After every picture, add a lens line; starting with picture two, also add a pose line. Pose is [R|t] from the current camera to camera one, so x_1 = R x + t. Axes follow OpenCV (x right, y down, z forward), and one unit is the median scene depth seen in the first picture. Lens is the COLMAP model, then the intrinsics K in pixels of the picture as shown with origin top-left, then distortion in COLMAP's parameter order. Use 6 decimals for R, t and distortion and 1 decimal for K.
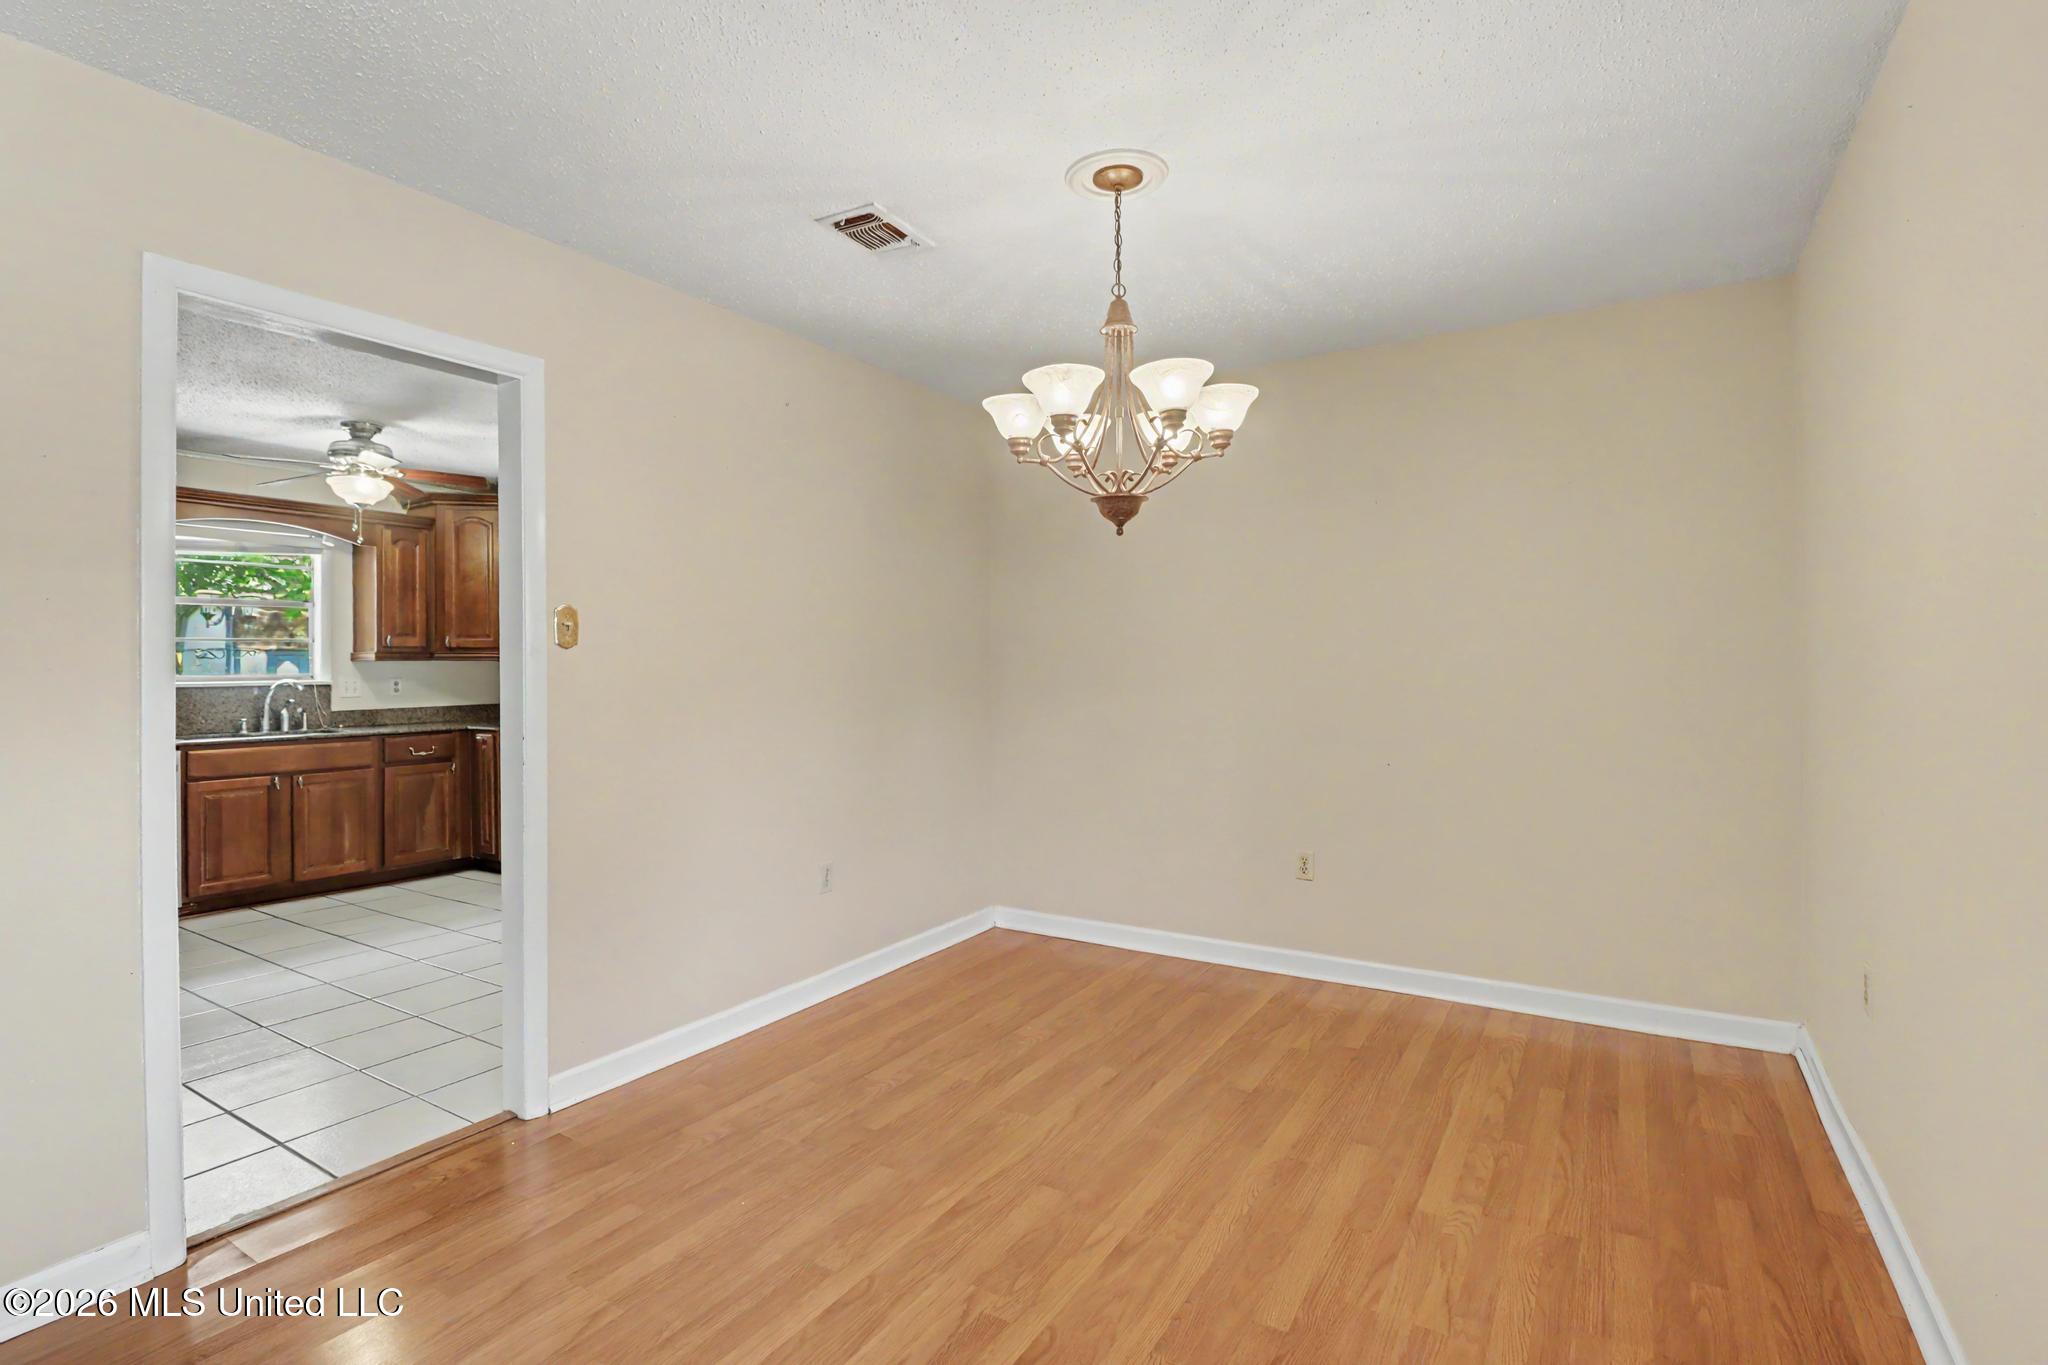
lens RADIAL K [[975.1, 0, 1015.3], [0, 975.1, 660.2], [0, 0, 1]] dist [-0.012025, -0.000565]
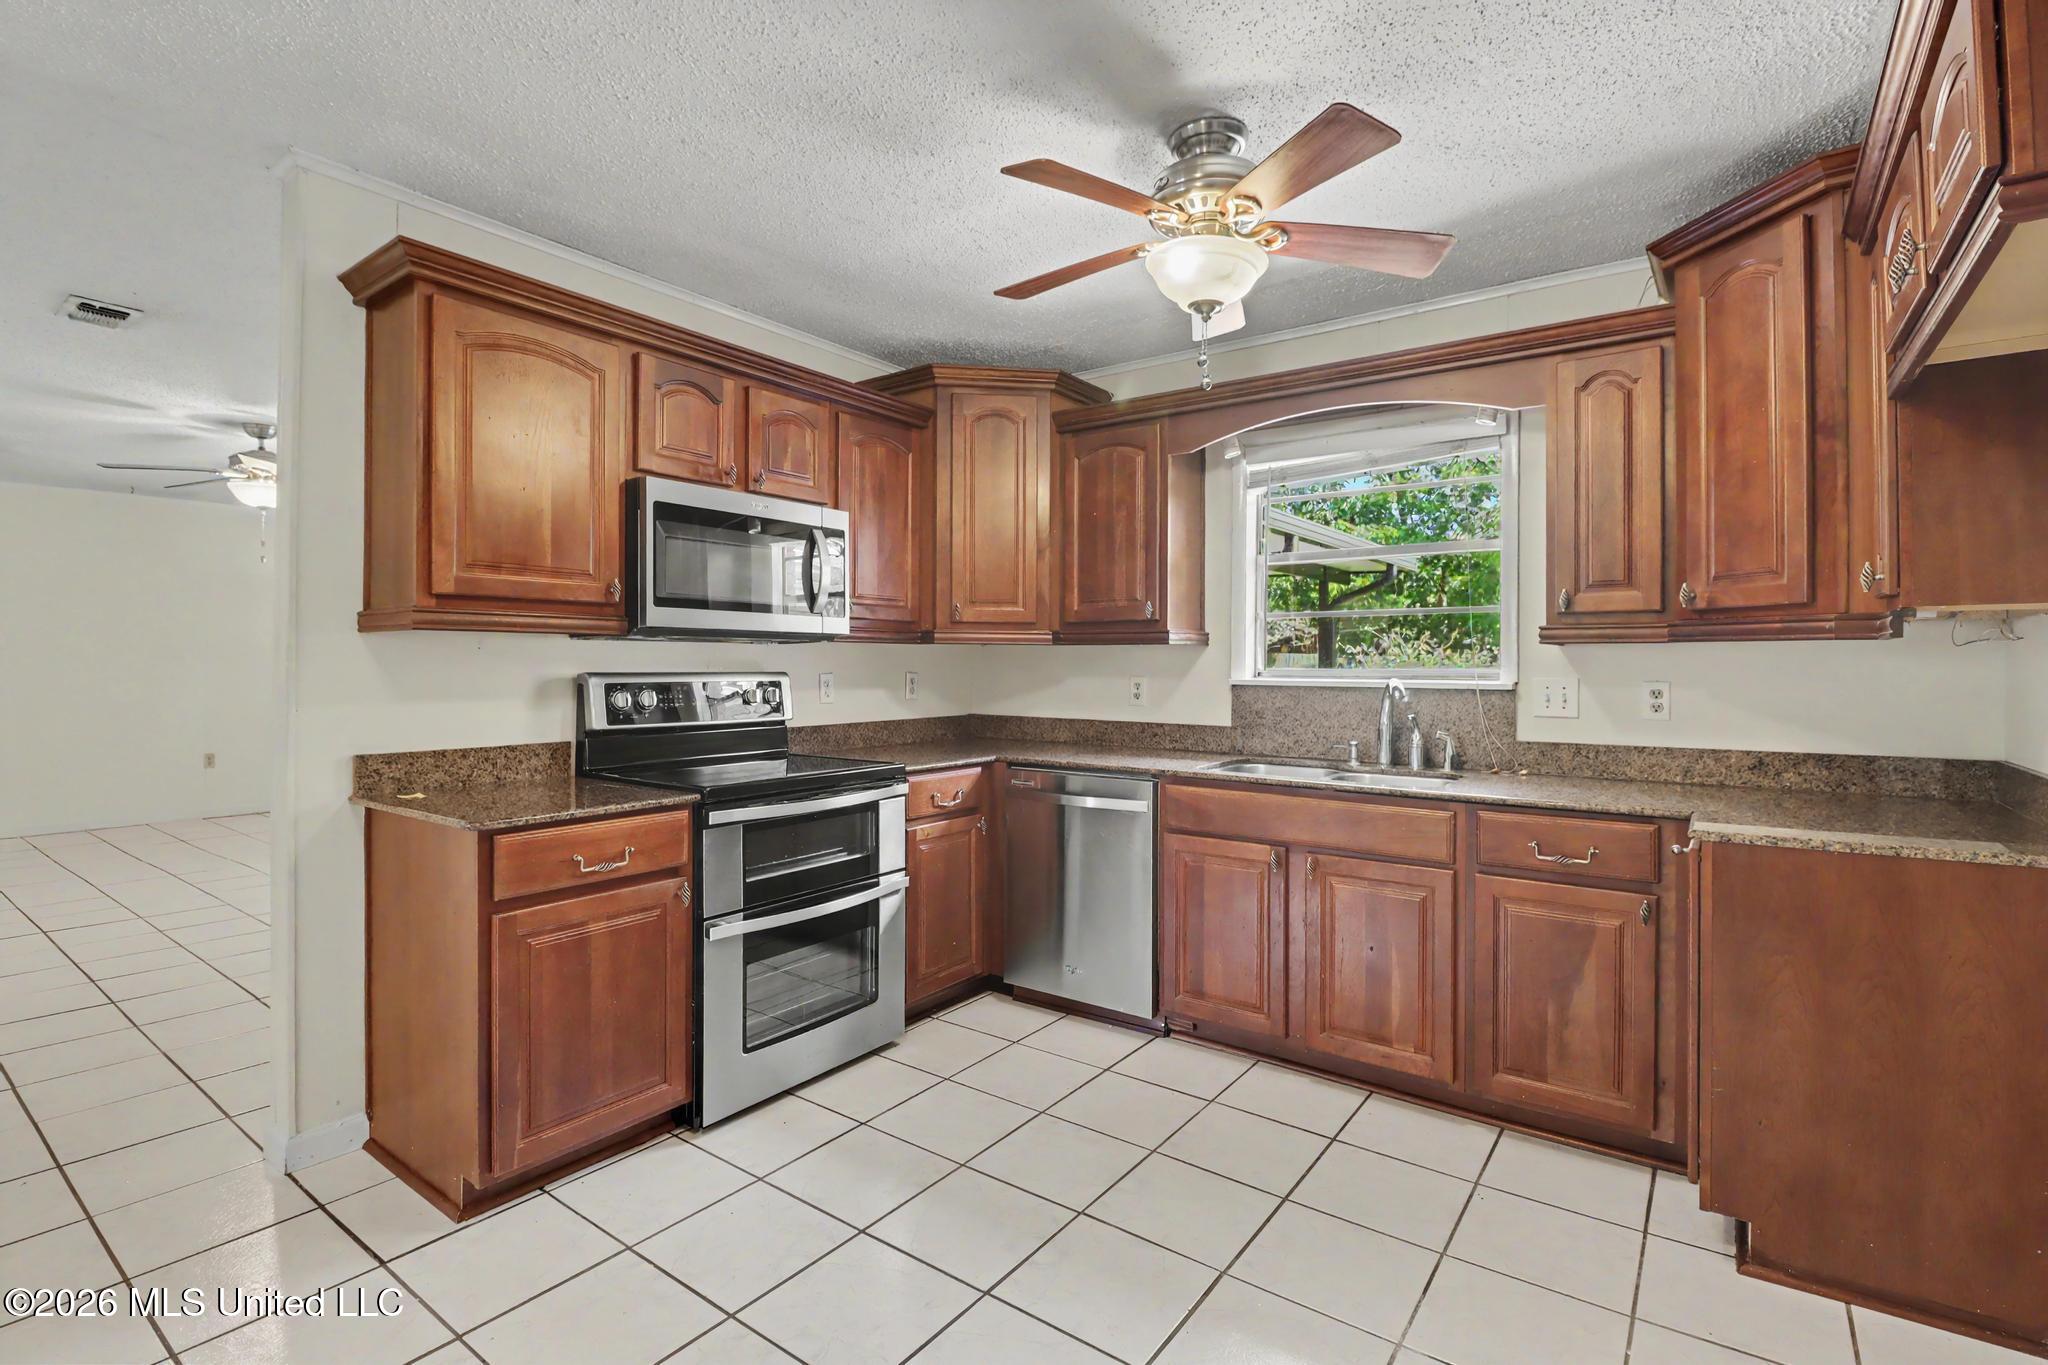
lens RADIAL K [[975.1, 0, 1015.3], [0, 975.1, 660.2], [0, 0, 1]] dist [-0.012025, -0.000565]
pose [[-0.073373, 0.006755, -0.997282, -0.166916], [0.000189, 0.999977, 0.006760, 0.005383], [0.997305, 0.000307, -0.073373, 0.792159]]
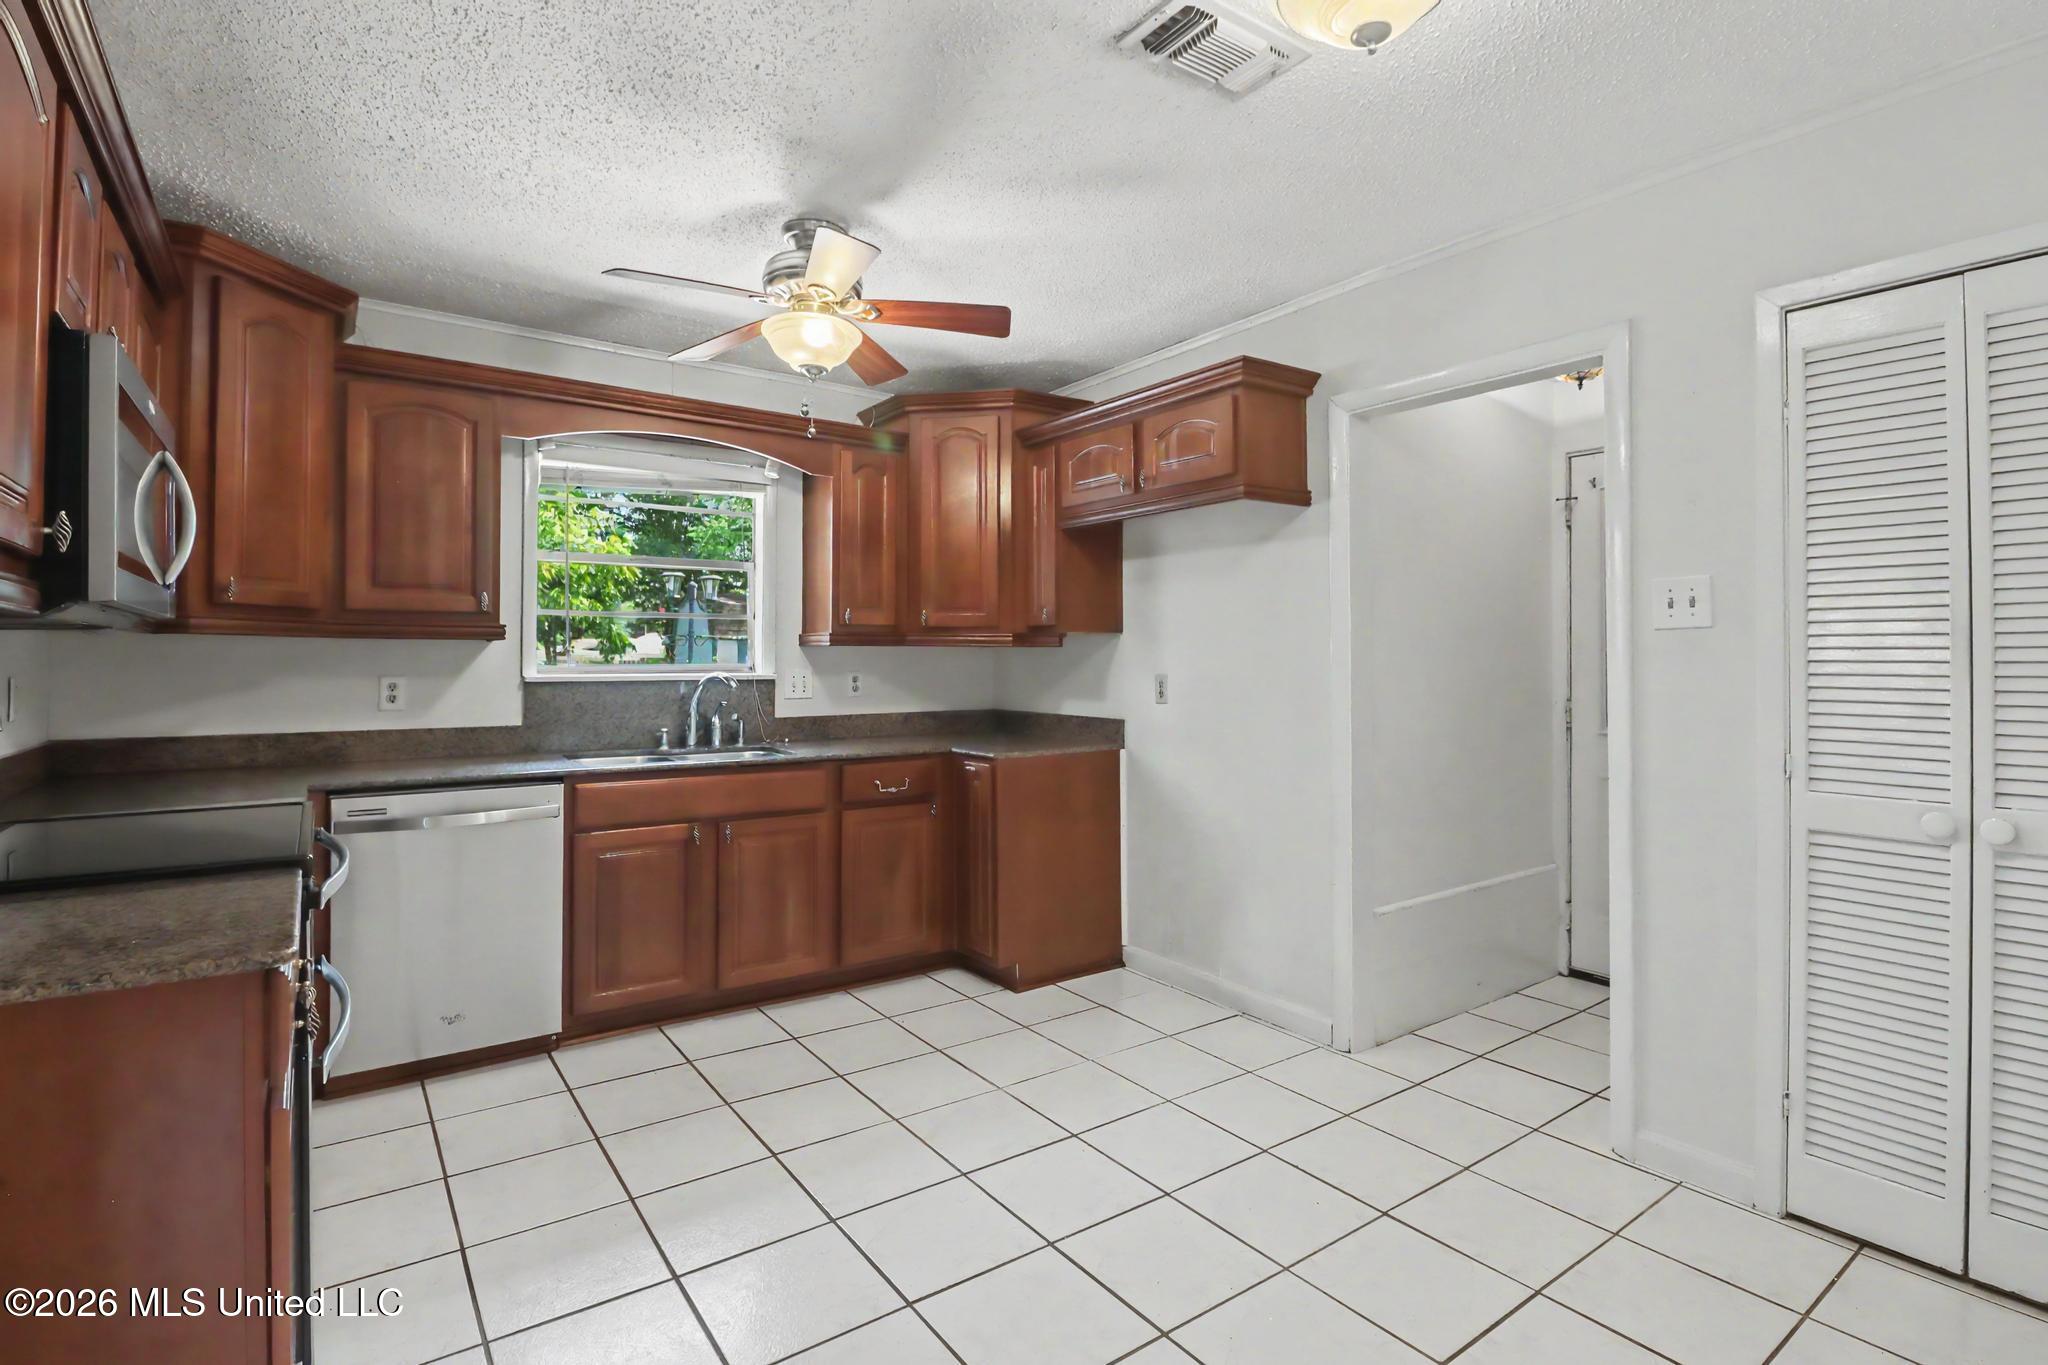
lens RADIAL K [[975.1, 0, 1015.3], [0, 975.1, 660.2], [0, 0, 1]] dist [-0.012025, -0.000565]
pose [[0.924338, 0.010531, -0.381428, -0.291388], [-0.008248, 0.999937, 0.007620, 0.004691], [0.381485, -0.003898, 0.924367, 0.436328]]
